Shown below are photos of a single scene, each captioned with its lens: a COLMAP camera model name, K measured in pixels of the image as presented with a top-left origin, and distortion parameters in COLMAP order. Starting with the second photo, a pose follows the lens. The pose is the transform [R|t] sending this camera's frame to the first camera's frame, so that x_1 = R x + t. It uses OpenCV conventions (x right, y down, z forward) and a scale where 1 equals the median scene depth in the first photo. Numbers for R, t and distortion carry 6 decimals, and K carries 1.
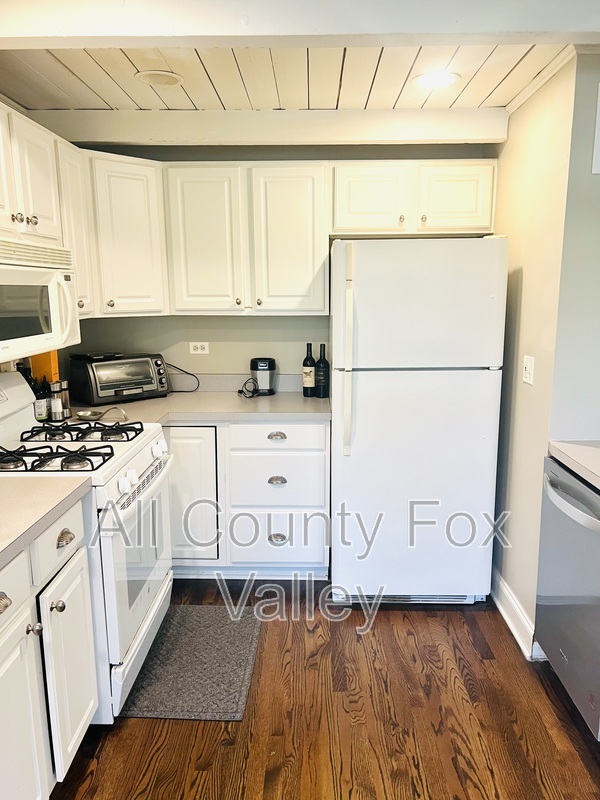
lens RADIAL K [[602.0, 0, 306.2], [0, 602.0, 404.8], [0, 0, 1]] dist [0.058862, -0.059636]
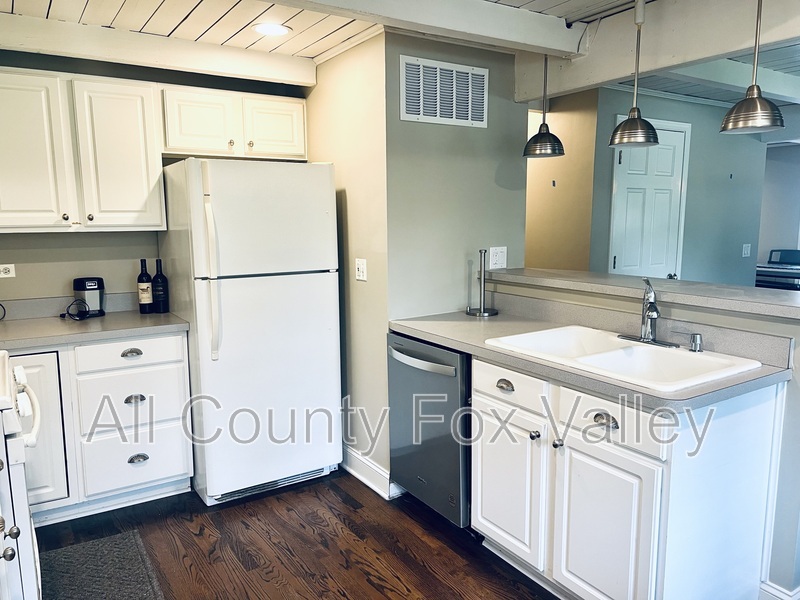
lens RADIAL K [[602.0, 0, 400.8], [0, 602.0, 297.9], [0, 0, 1]] dist [0.058862, -0.059636]
pose [[0.831287, -0.077091, 0.550471, -0.220062], [0.108260, 0.993825, -0.024306, 0.034602], [-0.545199, 0.079799, 0.834500, -0.068178]]
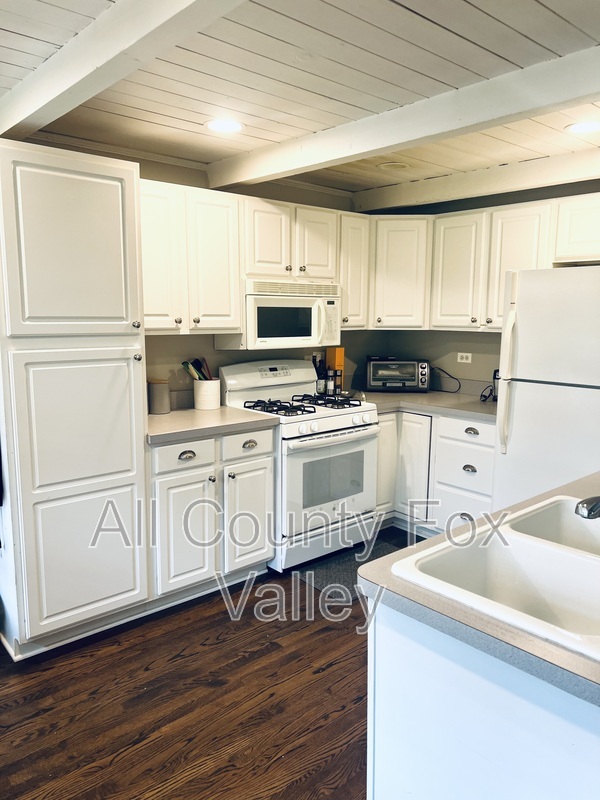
lens RADIAL K [[602.0, 0, 298.2], [0, 602.0, 398.1], [0, 0, 1]] dist [0.058862, -0.059636]
pose [[0.665195, 0.116733, -0.737488, 0.602144], [-0.148753, 0.988623, 0.022313, 0.011128], [0.731702, 0.094861, 0.674992, -0.077907]]
